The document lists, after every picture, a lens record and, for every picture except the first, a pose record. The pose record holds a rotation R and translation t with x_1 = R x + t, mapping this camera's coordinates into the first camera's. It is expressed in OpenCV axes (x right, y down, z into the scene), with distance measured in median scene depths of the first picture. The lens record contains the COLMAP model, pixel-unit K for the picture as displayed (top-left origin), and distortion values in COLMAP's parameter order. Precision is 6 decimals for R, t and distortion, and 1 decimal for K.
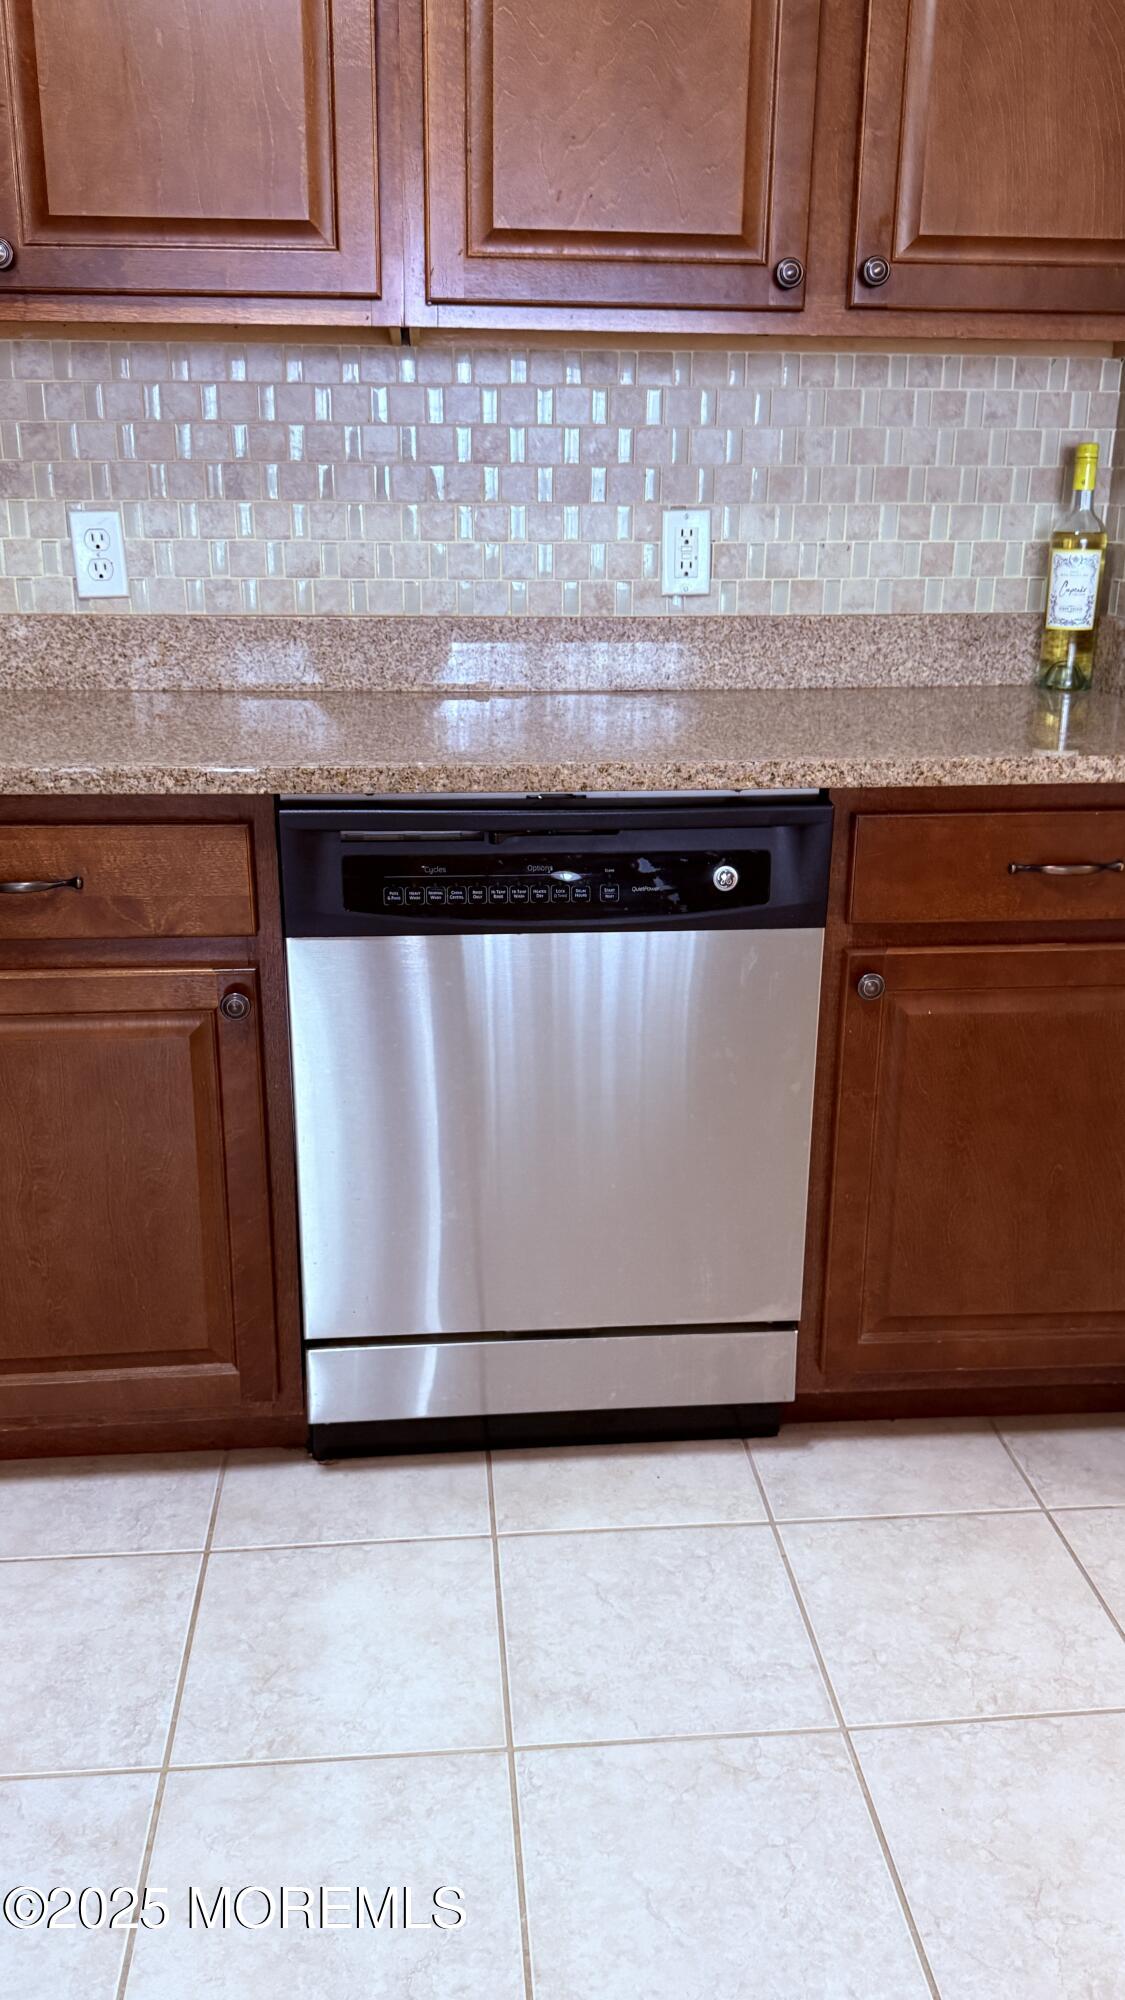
lens RADIAL K [[1635.8, 0, 560.5], [0, 1635.8, 1006.0], [0, 0, 1]] dist [0.066928, -0.003753]
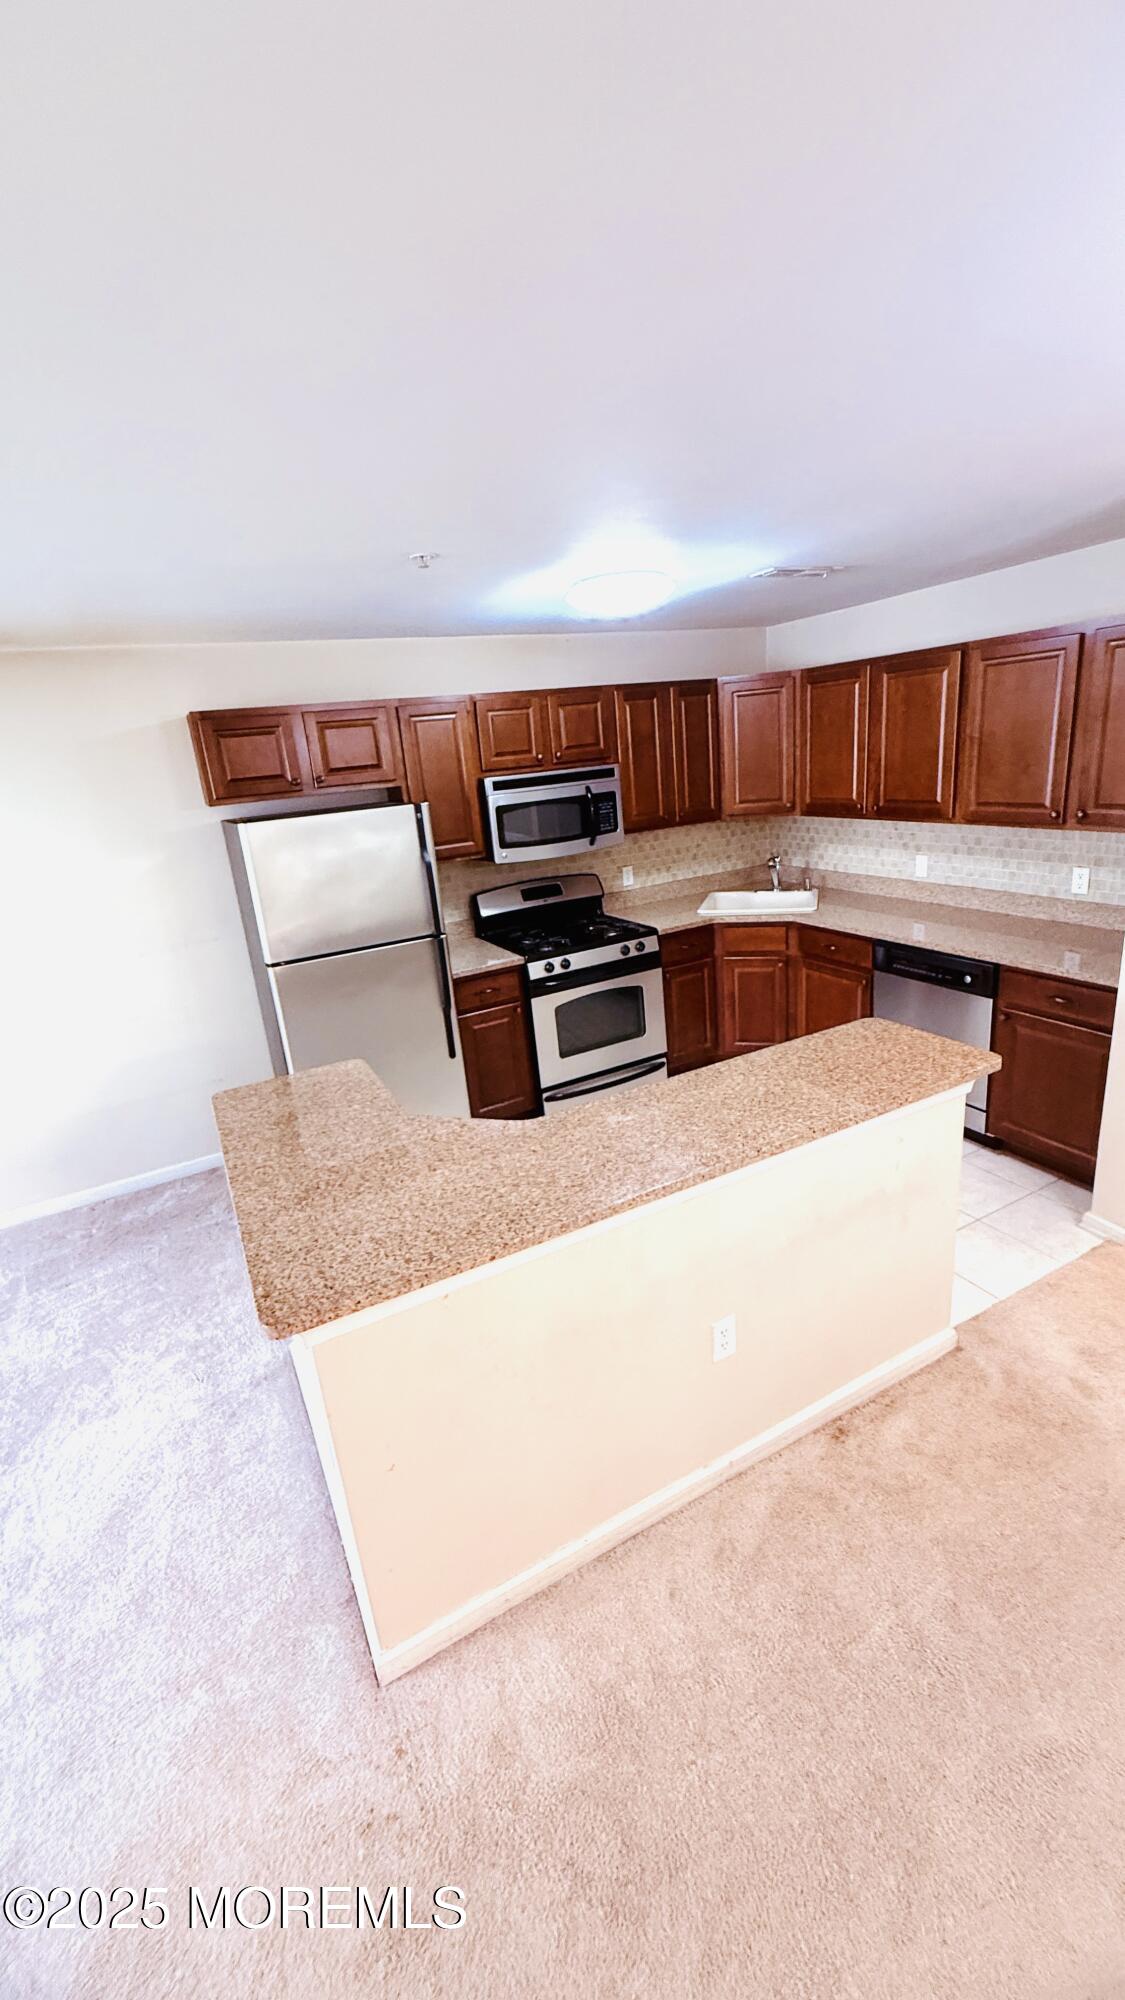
lens RADIAL K [[800.9, 0, 558.1], [0, 800.9, 997.7], [0, 0, 1]] dist [0.001433, -0.000315]
pose [[0.371832, 0.240953, -0.896484, 1.195120], [-0.190682, 0.964958, 0.180268, -0.161317], [0.908505, 0.103914, 0.404747, -0.501458]]
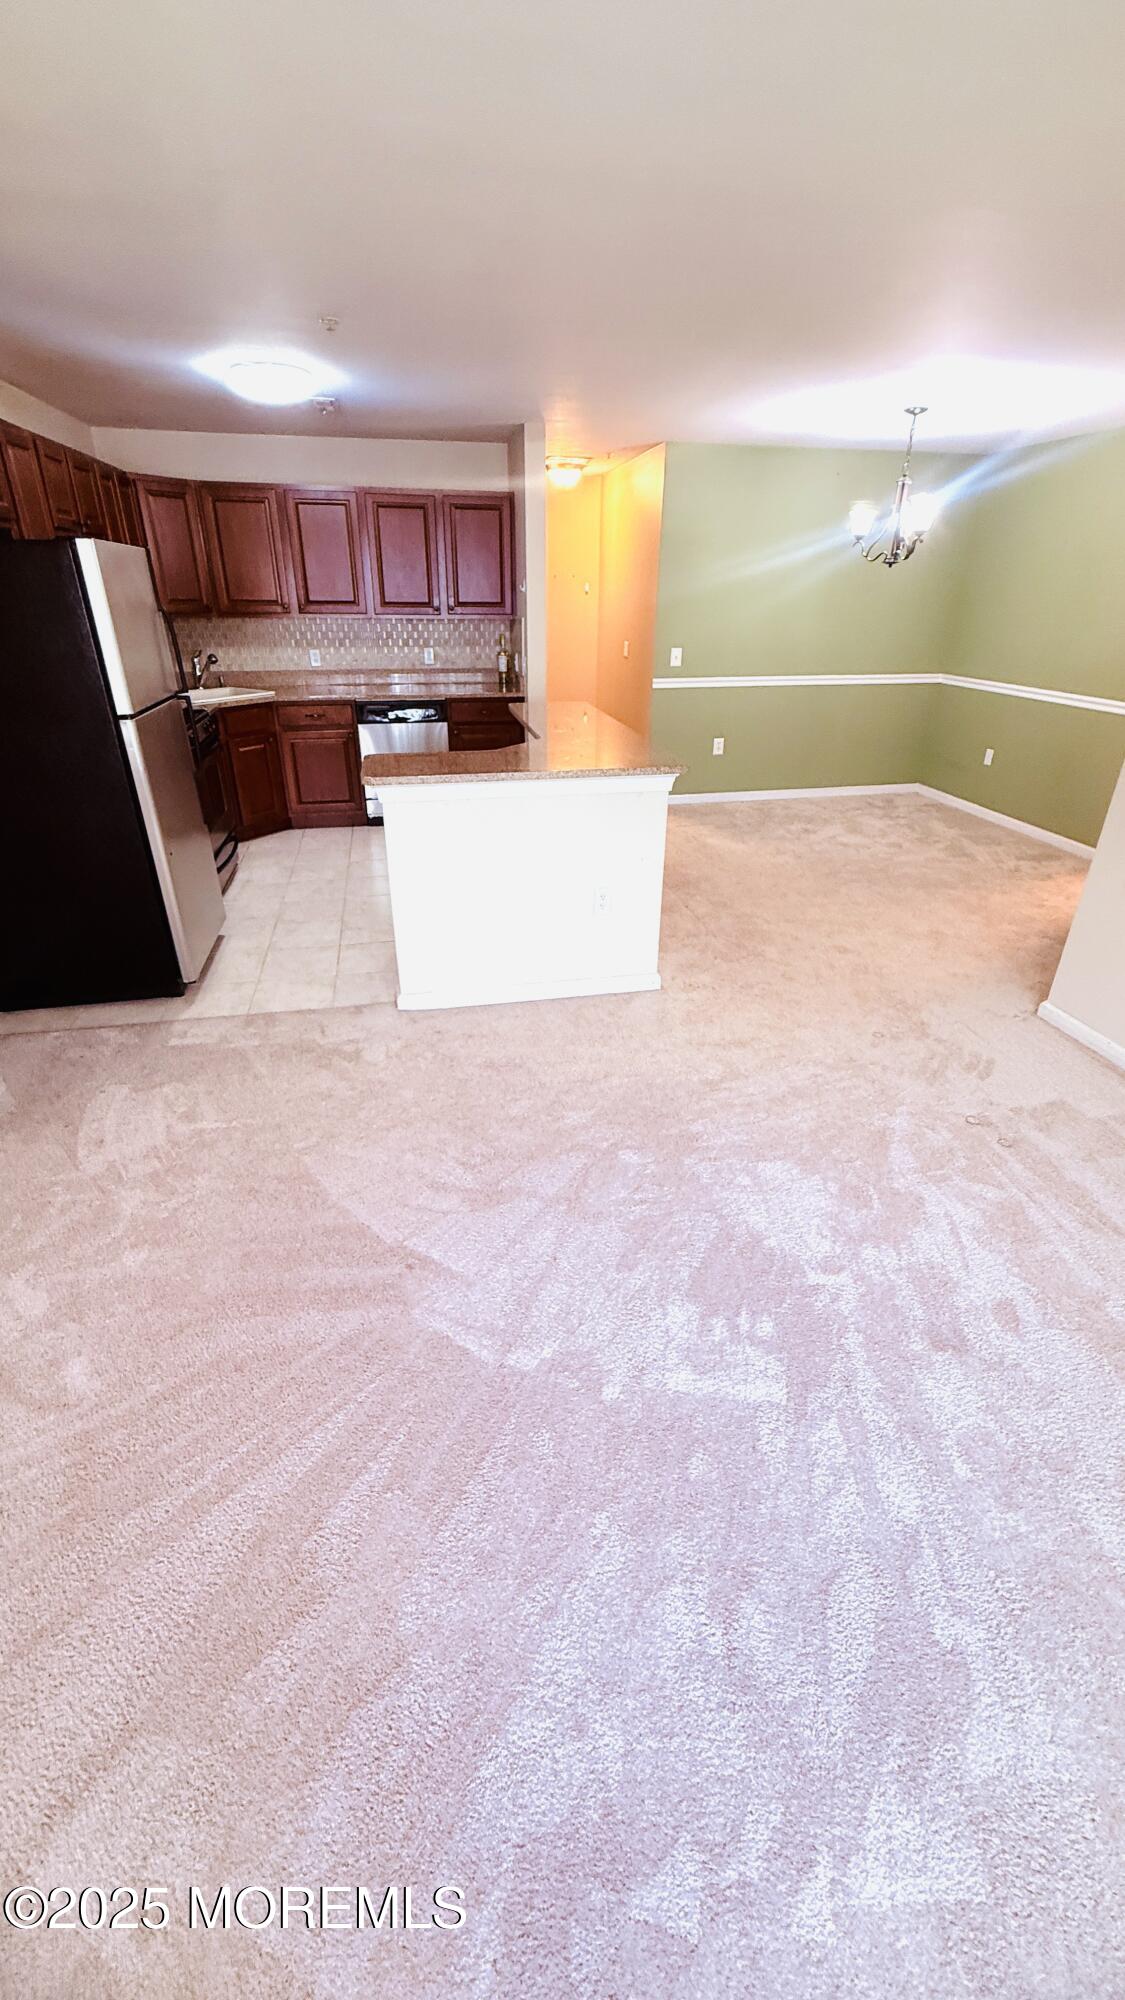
lens RADIAL K [[800.9, 0, 571.1], [0, 800.9, 1001.3], [0, 0, 1]] dist [0.001433, -0.000315]
pose [[0.993456, -0.052212, 0.101584, 0.225260], [0.034158, 0.984511, 0.171961, 0.412589], [-0.108989, -0.167365, 0.979852, -1.863862]]
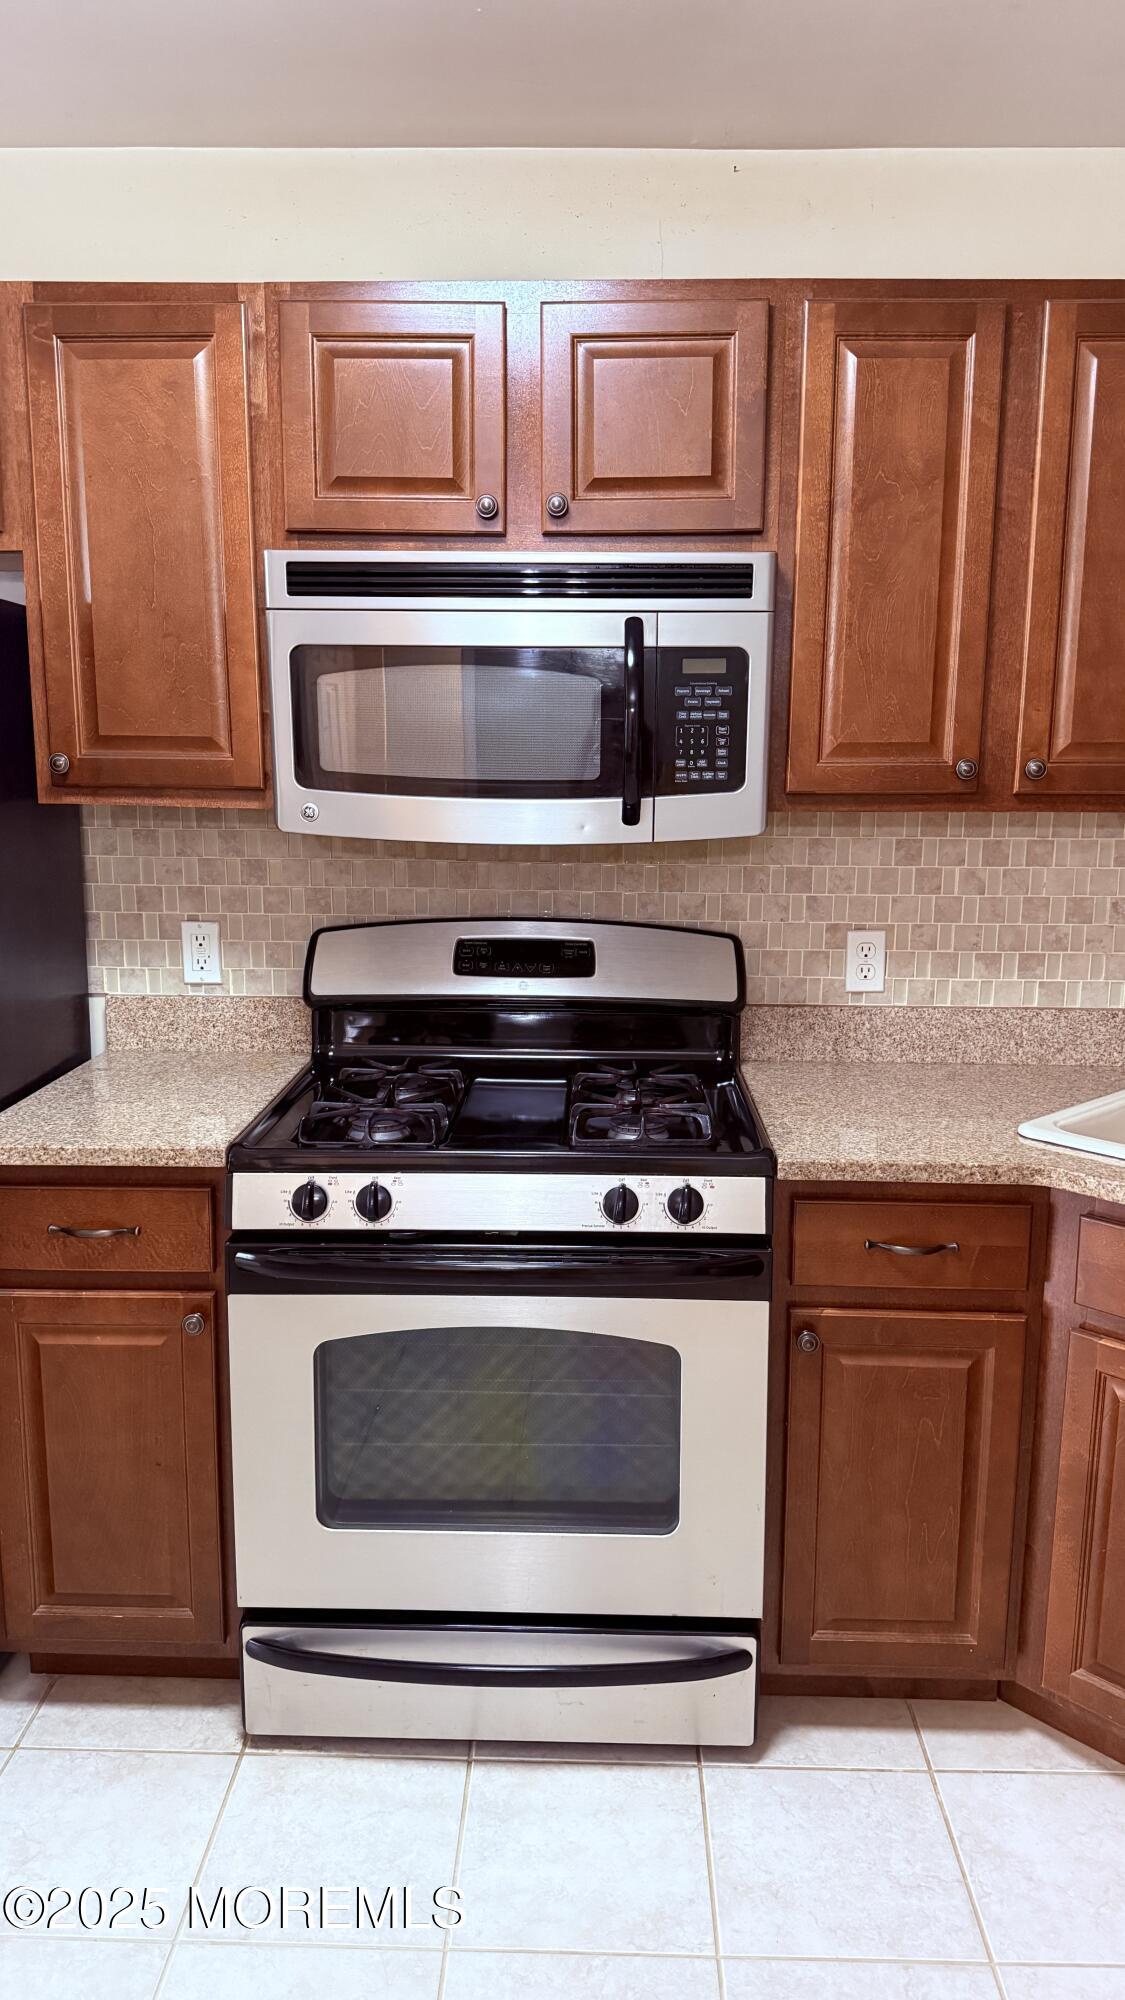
lens RADIAL K [[1421.0, 0, 560.6], [0, 1421.0, 1000.2], [0, 0, 1]] dist [0.074531, -0.015521]
pose [[-0.120900, 0.167876, -0.978366, 0.411965], [-0.307903, 0.930643, 0.197736, -0.250736], [0.943705, 0.325148, -0.060826, 0.372680]]
